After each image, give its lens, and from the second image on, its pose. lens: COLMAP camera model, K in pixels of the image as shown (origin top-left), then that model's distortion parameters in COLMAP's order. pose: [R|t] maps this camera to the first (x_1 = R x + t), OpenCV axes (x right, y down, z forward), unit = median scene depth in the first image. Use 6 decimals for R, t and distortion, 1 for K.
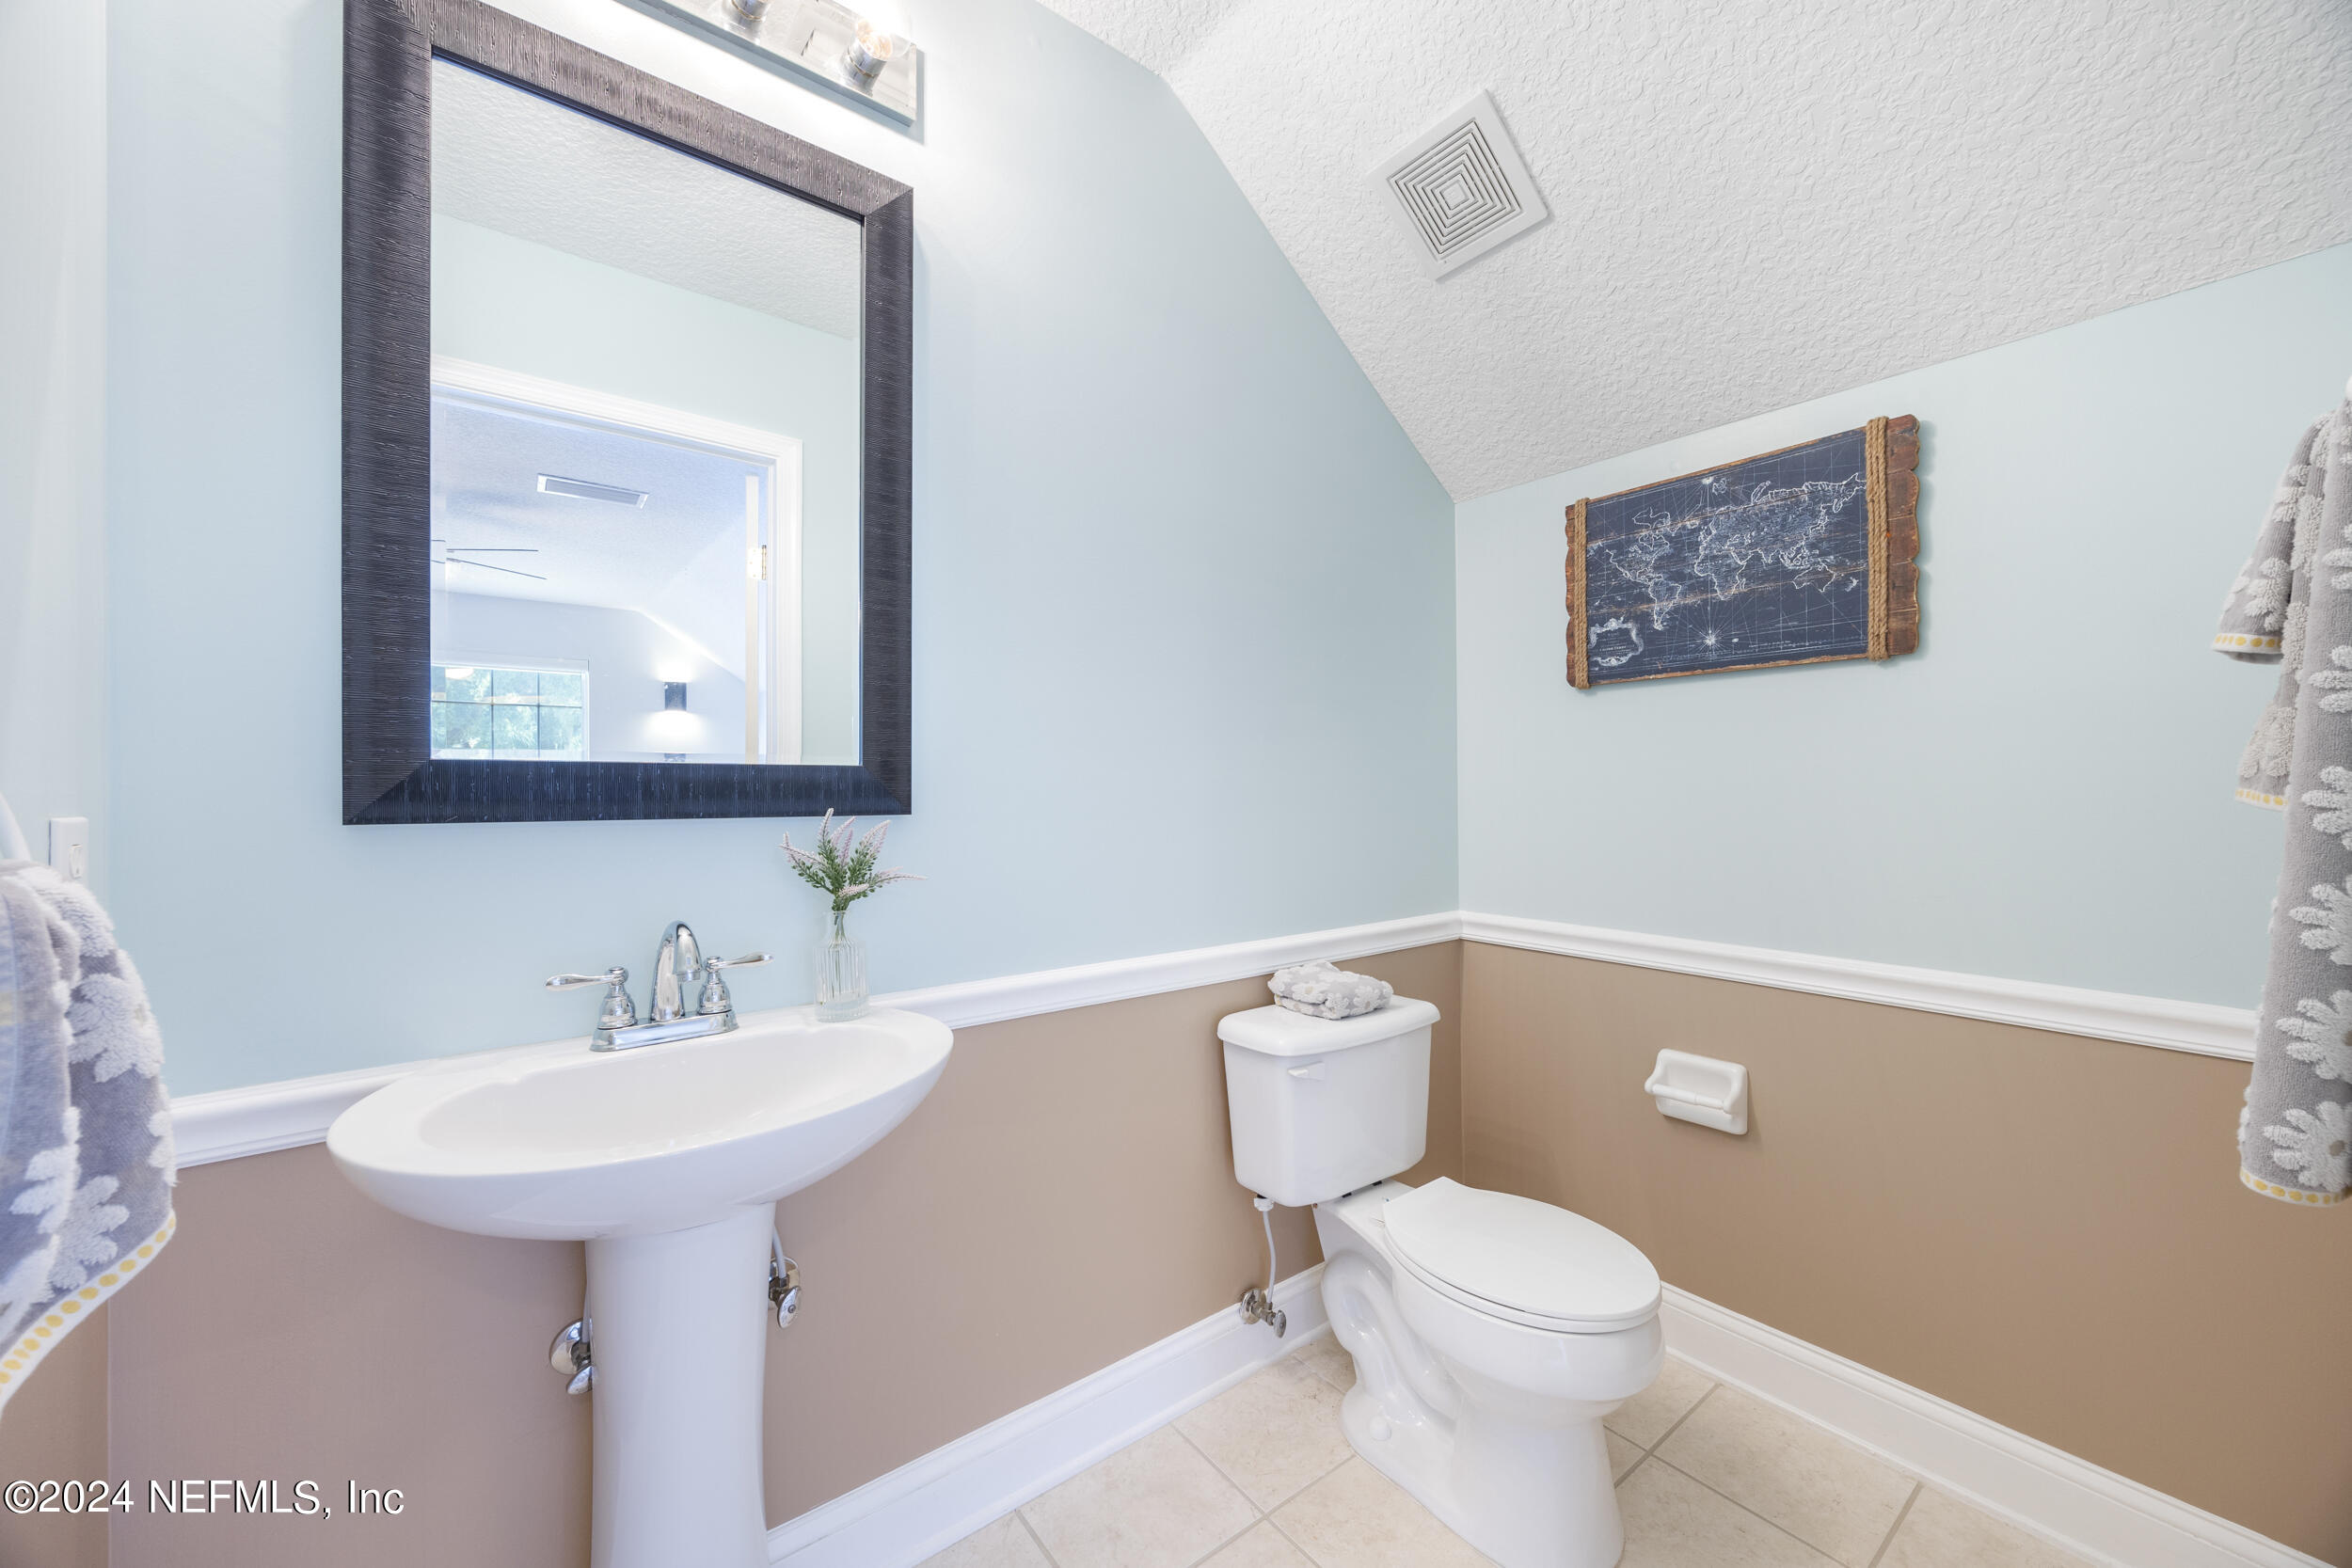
lens RADIAL K [[892.2, 0, 1177.4], [0, 892.2, 779.4], [0, 0, 1]] dist [-0.001759, -0.000002]
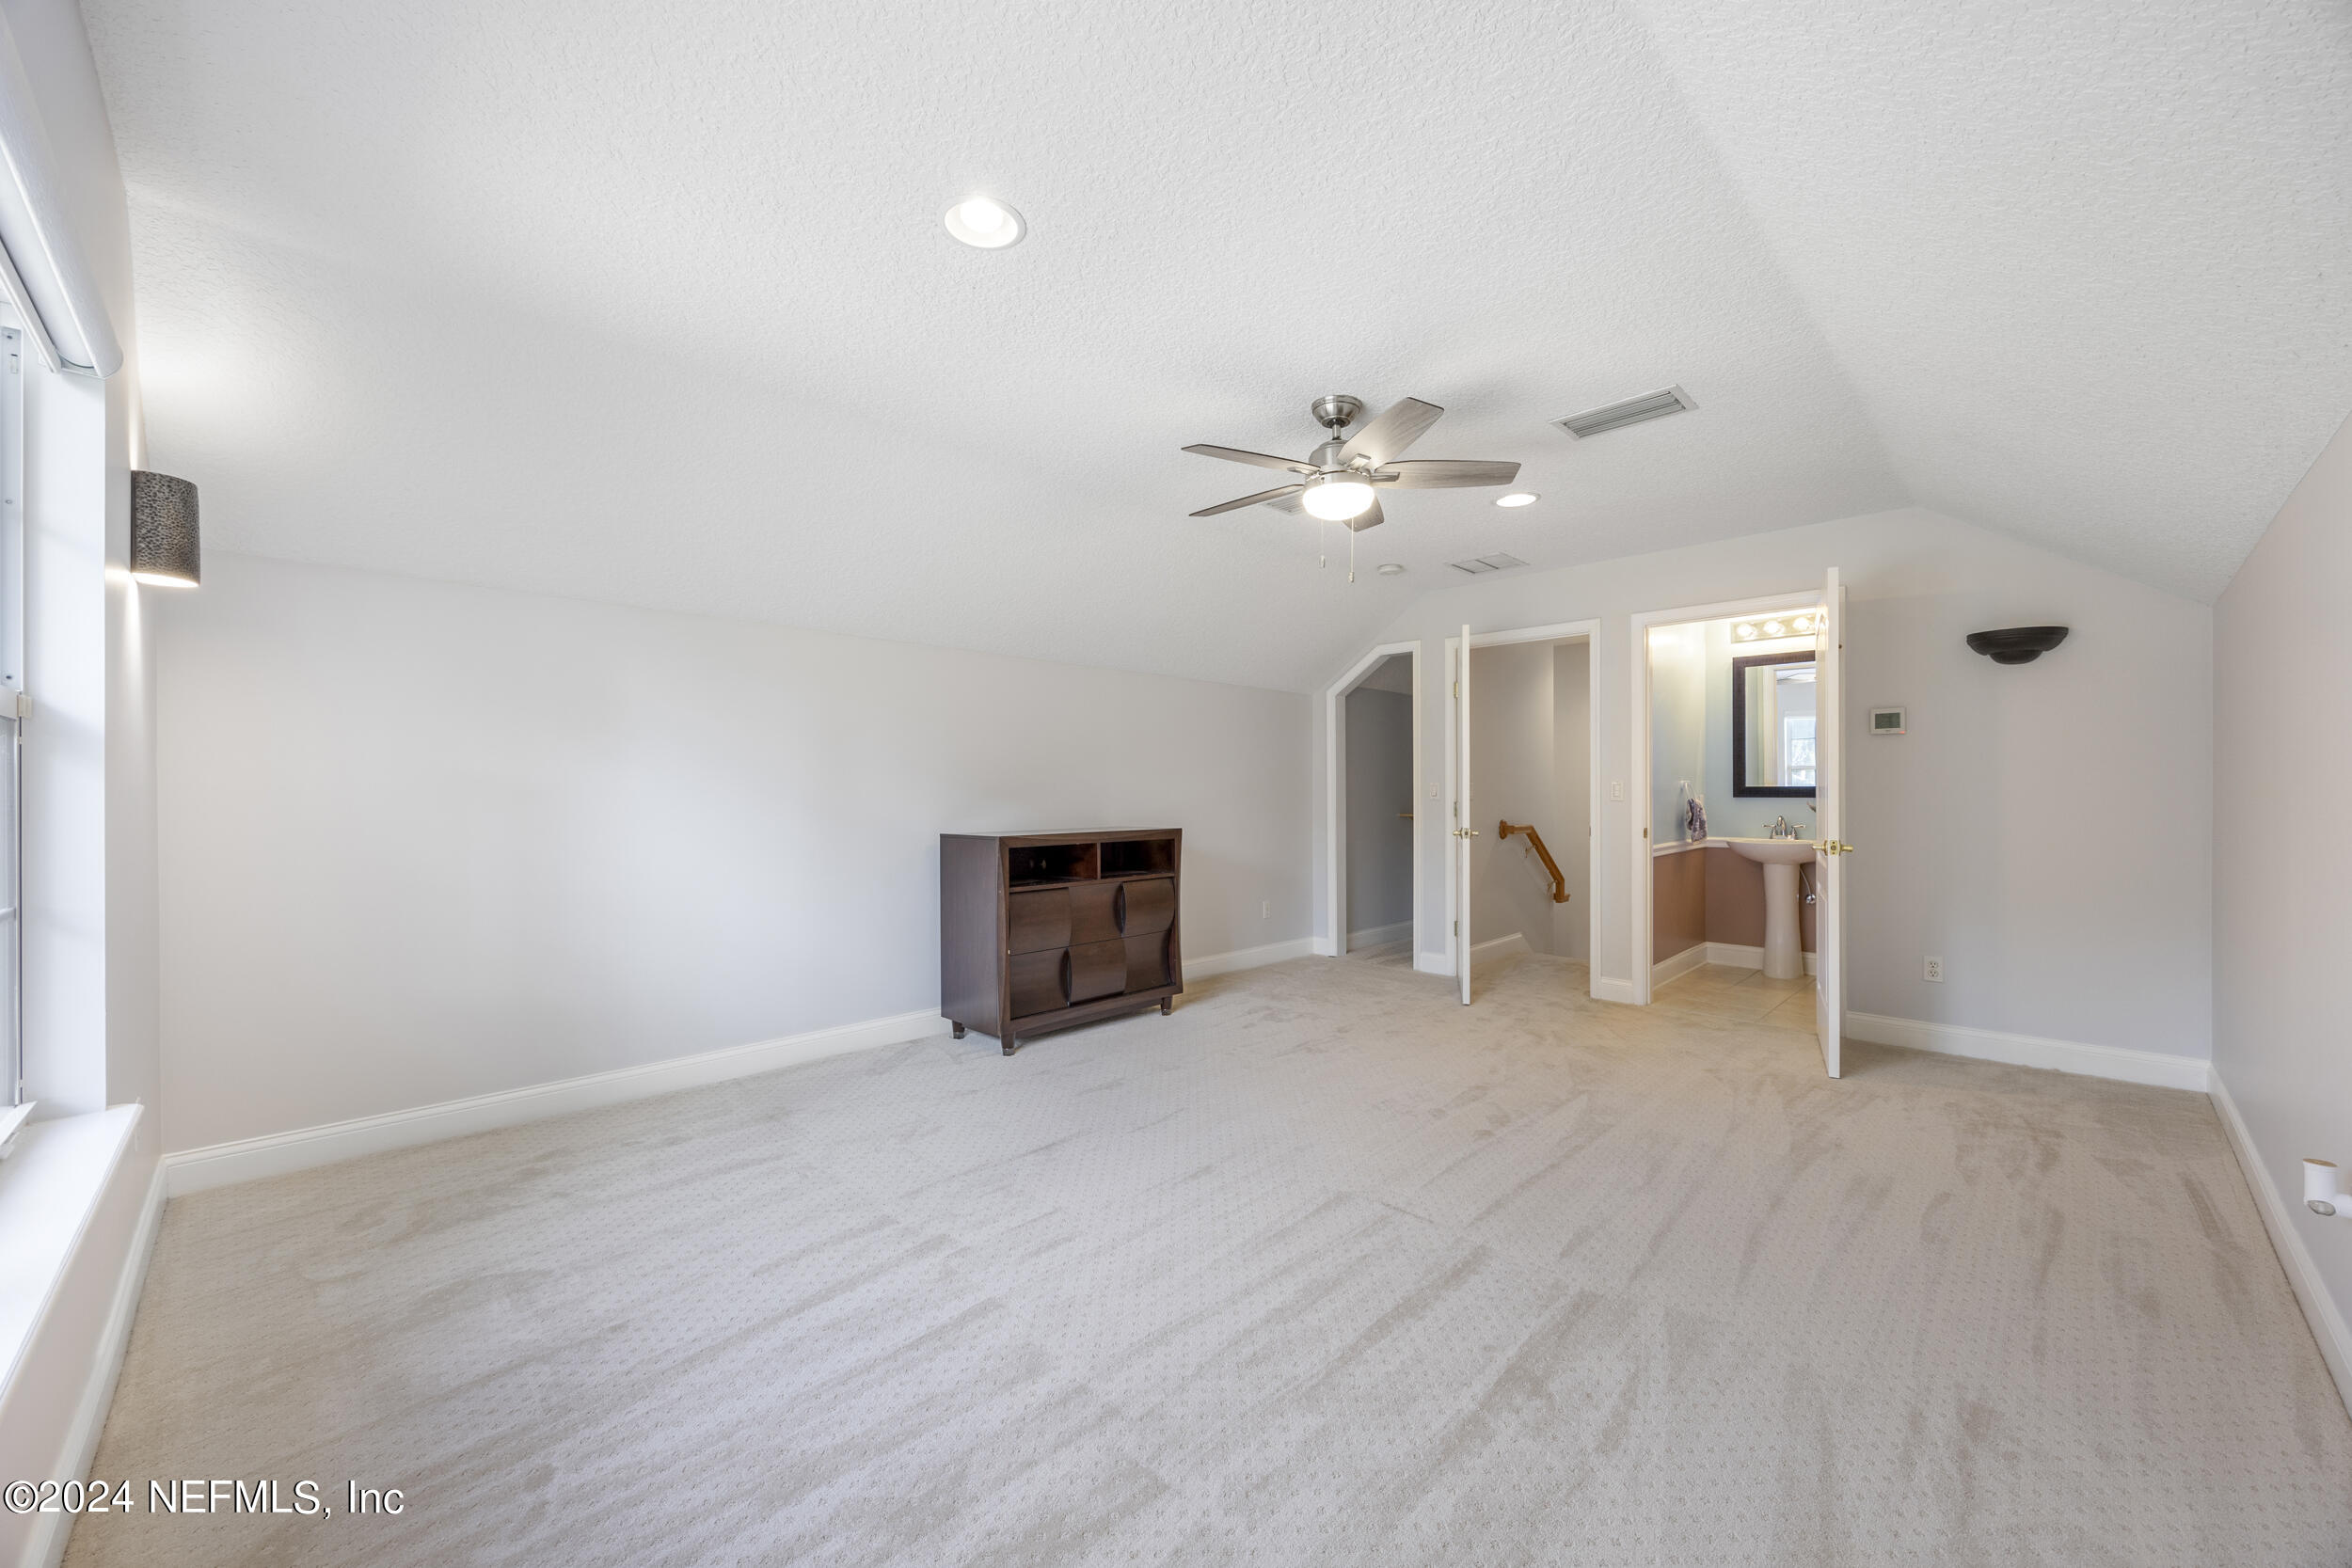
lens RADIAL K [[892.2, 0, 1175.4], [0, 892.2, 788.8], [0, 0, 1]] dist [-0.001759, -0.000002]
pose [[0.132239, -0.002684, -0.991214, 4.362866], [0.005109, 0.999985, -0.002026, -0.013665], [0.991205, -0.004797, 0.132251, -3.404215]]
